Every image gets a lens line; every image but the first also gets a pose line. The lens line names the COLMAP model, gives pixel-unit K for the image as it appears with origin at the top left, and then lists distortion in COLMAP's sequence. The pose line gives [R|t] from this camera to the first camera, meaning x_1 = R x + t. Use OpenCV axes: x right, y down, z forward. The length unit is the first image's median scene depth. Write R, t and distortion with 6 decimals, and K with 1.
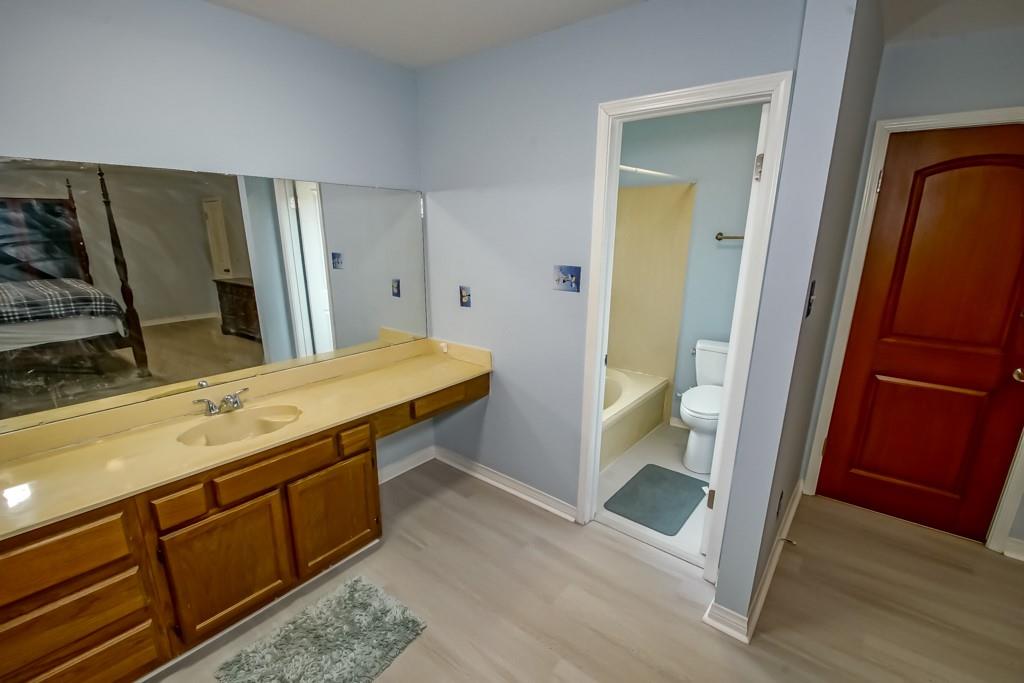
lens RADIAL K [[456.7, 0, 512.9], [0, 456.7, 352.4], [0, 0, 1]] dist [0.013509, -0.012061]
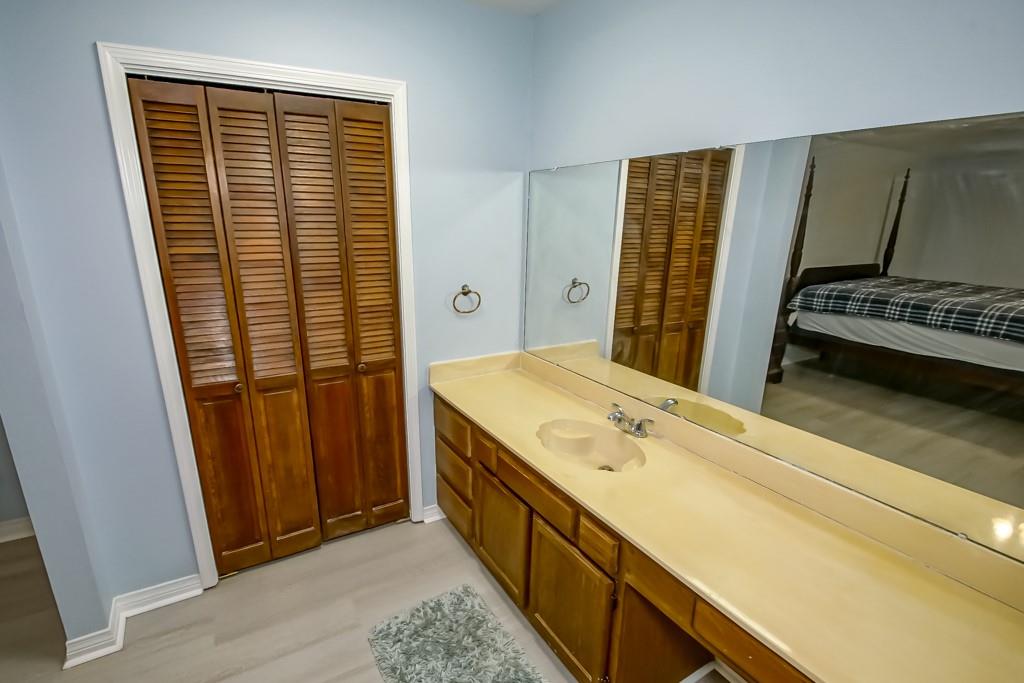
lens RADIAL K [[491.2, 0, 509.8], [0, 491.2, 371.5], [0, 0, 1]] dist [-0.000036, -0.000152]
pose [[-0.346969, 0.272127, -0.897530, 0.275076], [-0.258063, 0.892339, 0.370316, -0.268223], [0.901674, 0.360107, -0.239388, 0.990889]]
